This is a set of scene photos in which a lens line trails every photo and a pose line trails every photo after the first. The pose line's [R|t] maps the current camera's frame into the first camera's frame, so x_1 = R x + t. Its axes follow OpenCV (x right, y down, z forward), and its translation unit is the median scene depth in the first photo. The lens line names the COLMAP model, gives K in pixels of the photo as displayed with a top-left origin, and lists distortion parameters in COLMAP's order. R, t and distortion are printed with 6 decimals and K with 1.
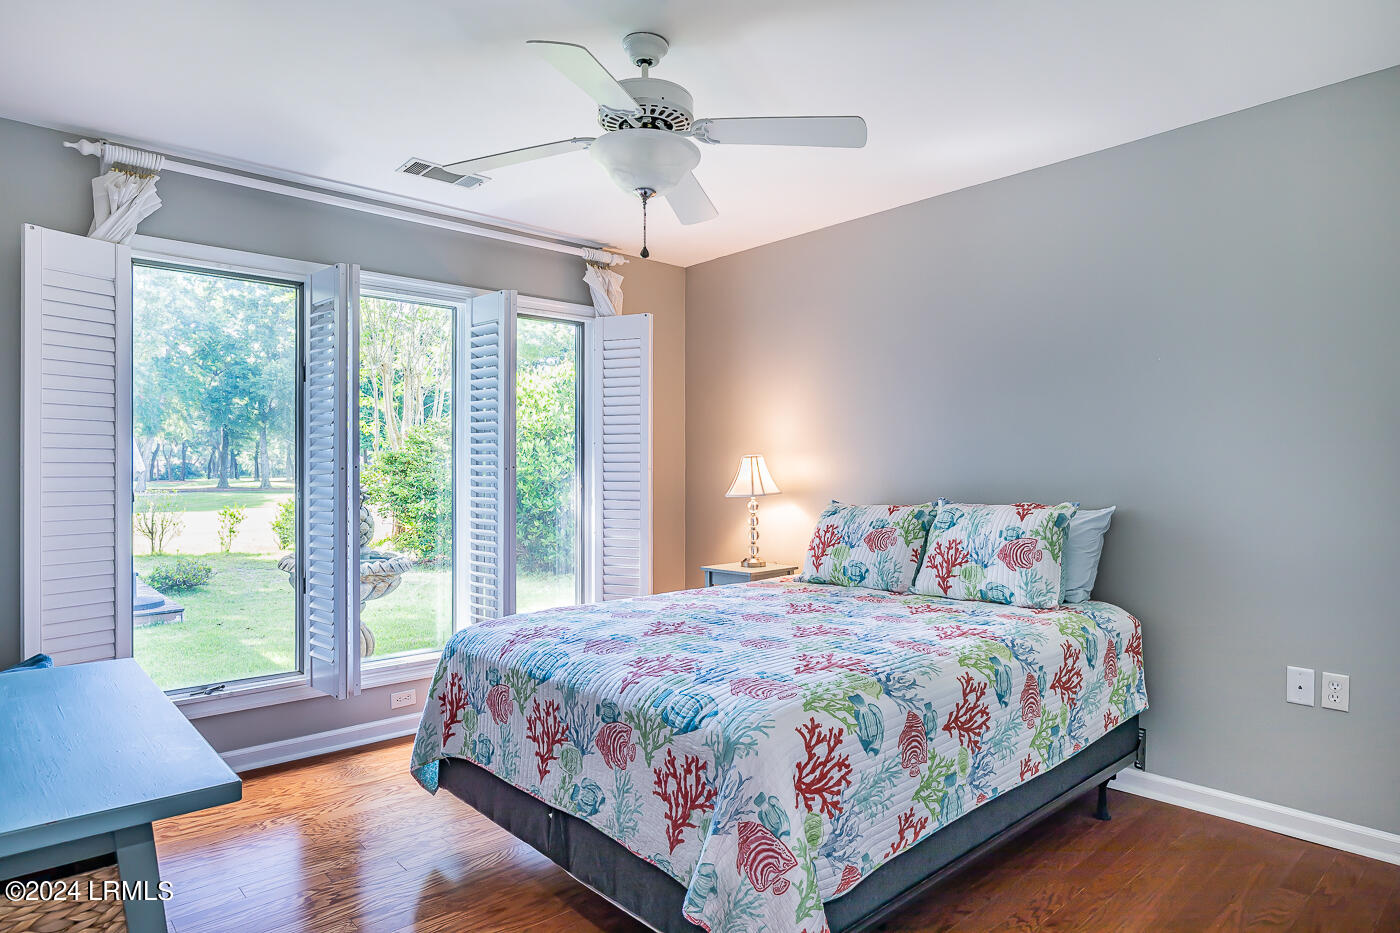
lens RADIAL K [[802.3, 0, 702.8], [0, 802.3, 467.9], [0, 0, 1]] dist [-0.013344, -0.002536]
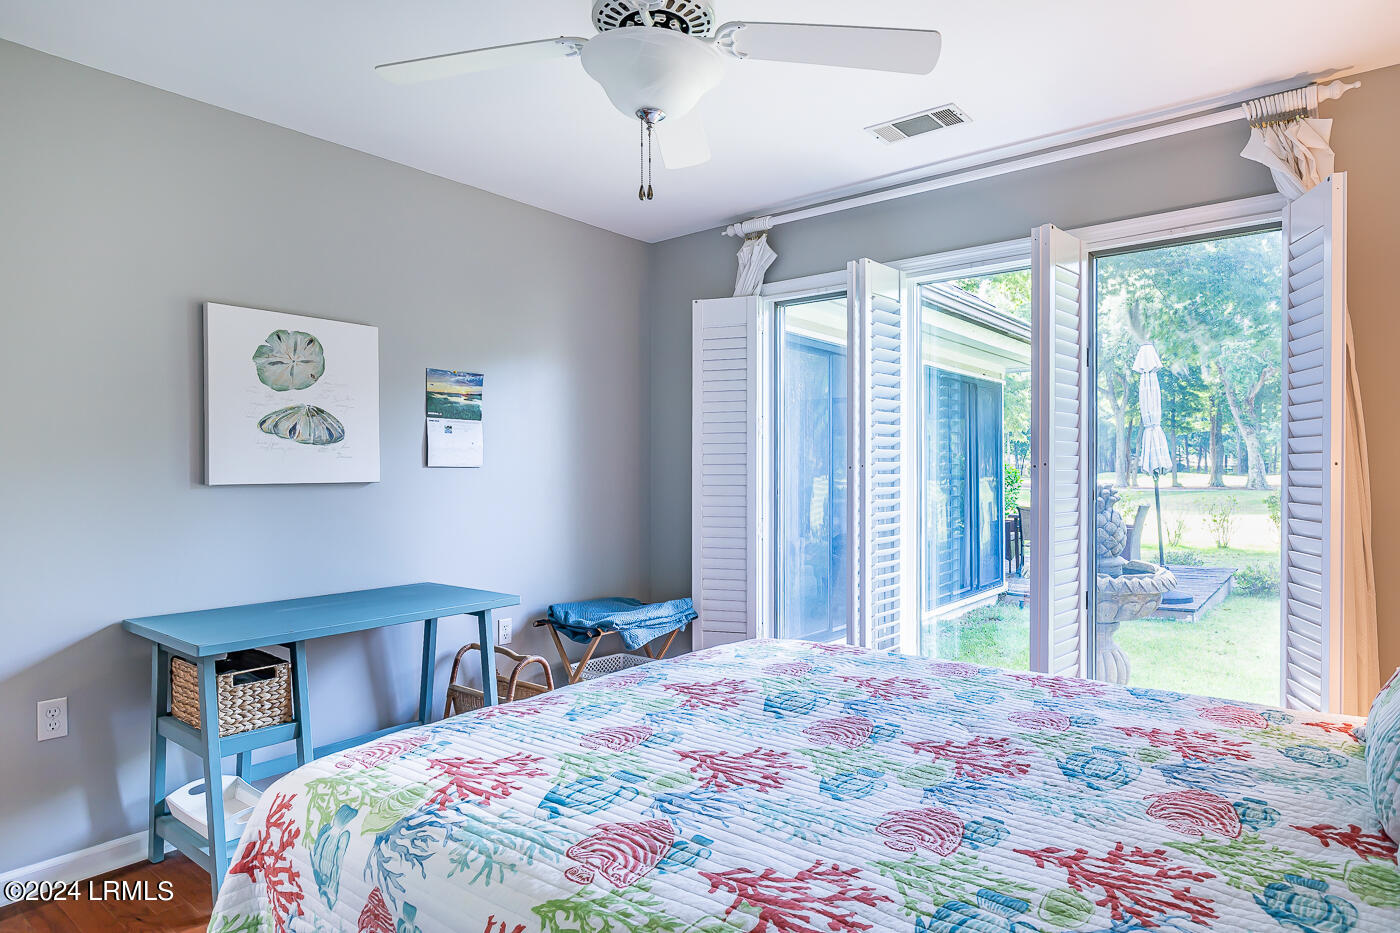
lens RADIAL K [[802.3, 0, 740.4], [0, 802.3, 481.7], [0, 0, 1]] dist [-0.013344, -0.002536]
pose [[0.188674, 0.012104, -0.981965, 0.581316], [0.009508, 0.999855, 0.014151, 0.003354], [0.981994, -0.012006, 0.188532, 0.771688]]
